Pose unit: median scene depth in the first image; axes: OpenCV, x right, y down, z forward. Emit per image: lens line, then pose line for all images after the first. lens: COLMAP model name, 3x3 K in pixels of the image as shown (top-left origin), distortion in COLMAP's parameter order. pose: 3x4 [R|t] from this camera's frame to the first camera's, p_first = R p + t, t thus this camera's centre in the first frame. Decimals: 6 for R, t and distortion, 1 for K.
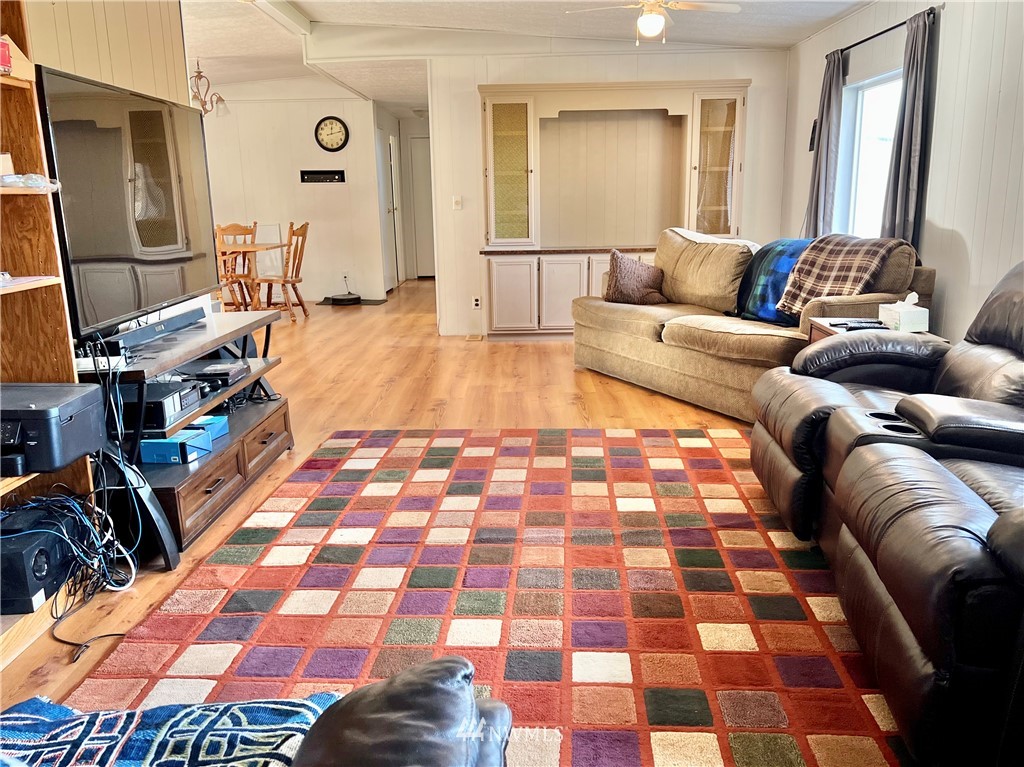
lens RADIAL K [[792.8, 0, 511.8], [0, 792.8, 389.6], [0, 0, 1]] dist [0.092507, -0.163259]
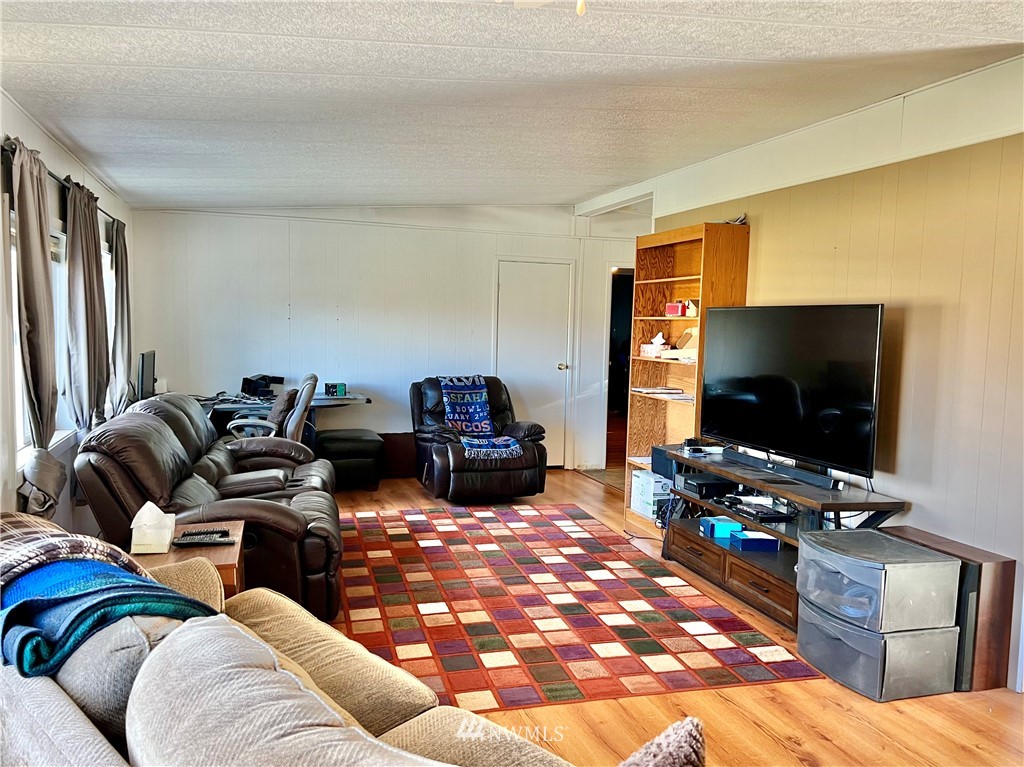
lens RADIAL K [[792.8, 0, 511.8], [0, 792.8, 389.6], [0, 0, 1]] dist [0.092507, -0.163259]
pose [[-0.941754, 0.021547, -0.335612, 0.457361], [-0.090140, 0.945257, 0.313630, -0.601697], [0.323997, 0.325614, -0.888257, 2.054175]]
